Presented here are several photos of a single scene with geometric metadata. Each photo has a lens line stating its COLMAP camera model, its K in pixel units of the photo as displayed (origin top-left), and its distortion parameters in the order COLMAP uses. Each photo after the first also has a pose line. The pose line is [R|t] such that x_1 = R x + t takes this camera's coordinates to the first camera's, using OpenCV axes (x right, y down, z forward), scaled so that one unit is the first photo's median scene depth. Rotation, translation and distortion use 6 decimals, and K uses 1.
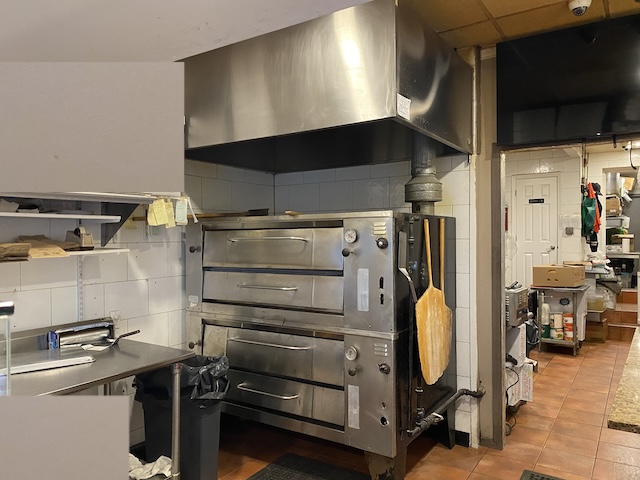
lens RADIAL K [[494.0, 0, 318.9], [0, 494.0, 241.1], [0, 0, 1]] dist [0.008424, -0.005435]
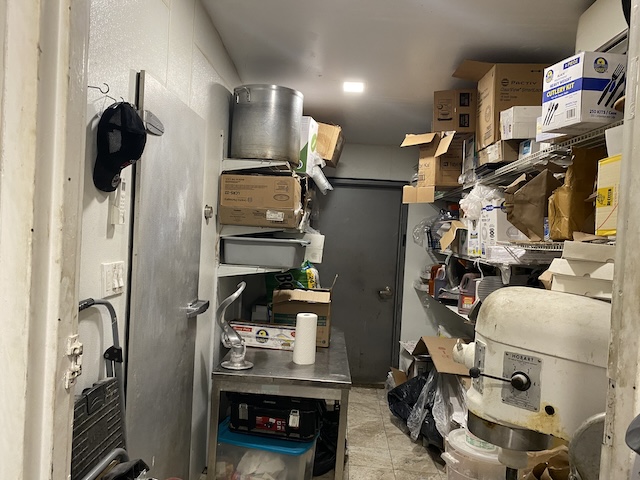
lens RADIAL K [[494.0, 0, 320.0], [0, 494.0, 239.7], [0, 0, 1]] dist [0.008424, -0.005435]
pose [[0.857292, 0.042356, 0.513086, 0.634328], [-0.050744, 0.998709, 0.002340, -0.066090], [-0.512324, -0.028042, 0.858334, 0.997276]]
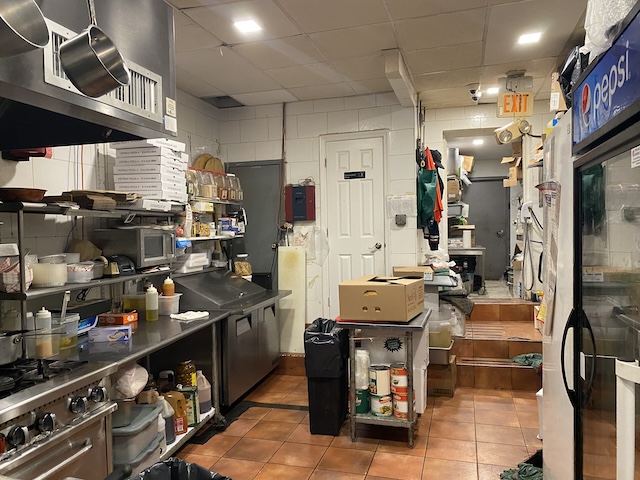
lens RADIAL K [[494.0, 0, 319.6], [0, 494.0, 239.9], [0, 0, 1]] dist [0.008424, -0.005435]
pose [[0.956786, -0.021486, 0.289998, 0.213875], [0.019172, 0.999758, 0.010817, -0.003625], [-0.290161, -0.004790, 0.956966, 0.407131]]
